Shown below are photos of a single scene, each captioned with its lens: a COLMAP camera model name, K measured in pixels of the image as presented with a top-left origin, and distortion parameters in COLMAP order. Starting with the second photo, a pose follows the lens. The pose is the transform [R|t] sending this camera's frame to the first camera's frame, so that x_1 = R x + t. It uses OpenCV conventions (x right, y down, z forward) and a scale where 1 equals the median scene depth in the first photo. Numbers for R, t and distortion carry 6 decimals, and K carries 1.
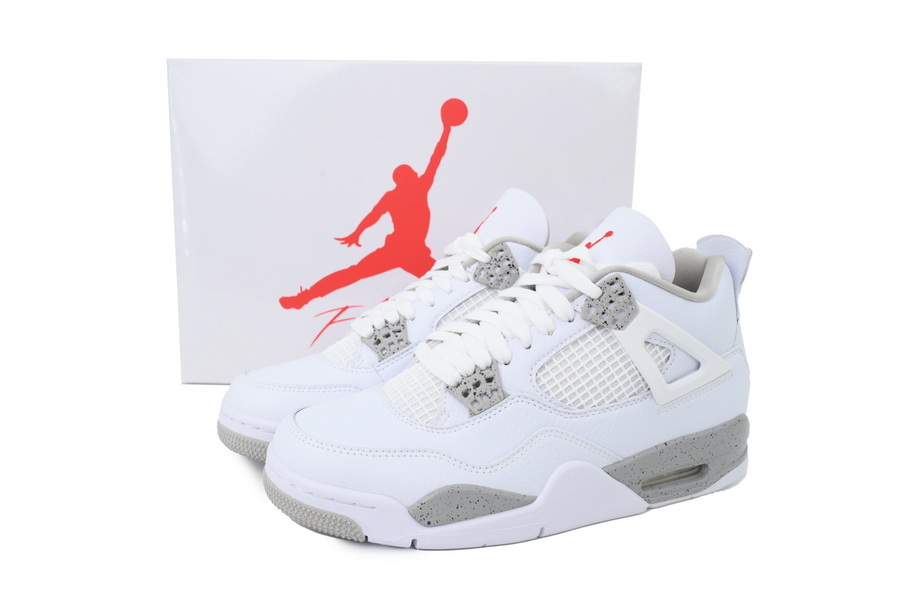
lens RADIAL K [[783.5, 0, 450.0], [0, 783.5, 300.0], [0, 0, 1]] dist [0.003705, 0.000264]
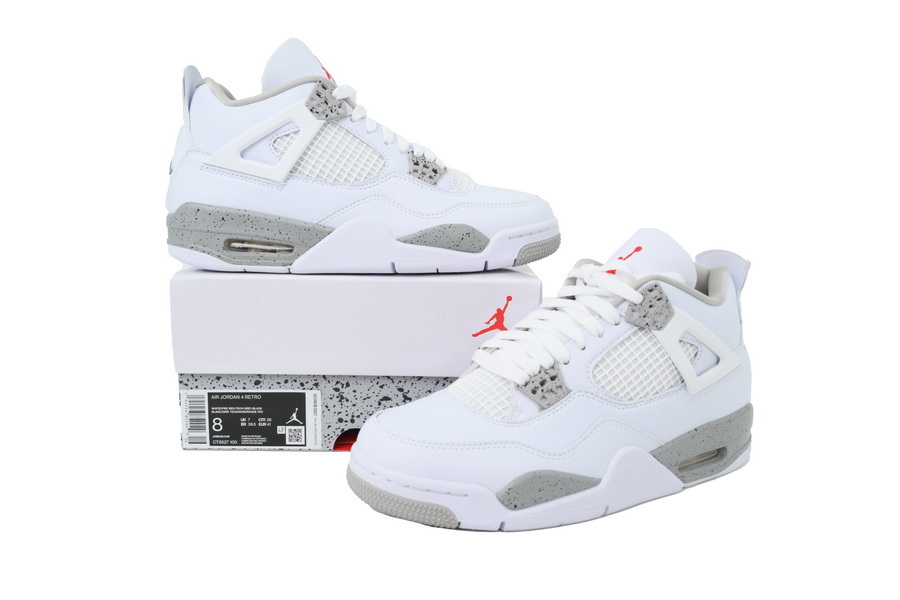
lens RADIAL K [[783.5, 0, 450.0], [0, 783.5, 300.0], [0, 0, 1]] dist [0.003705, 0.000264]
pose [[0.990229, -0.028986, 0.136405, -0.245780], [0.035553, 0.998311, -0.045954, 0.035738], [-0.134843, 0.050354, 0.989587, -0.103110]]
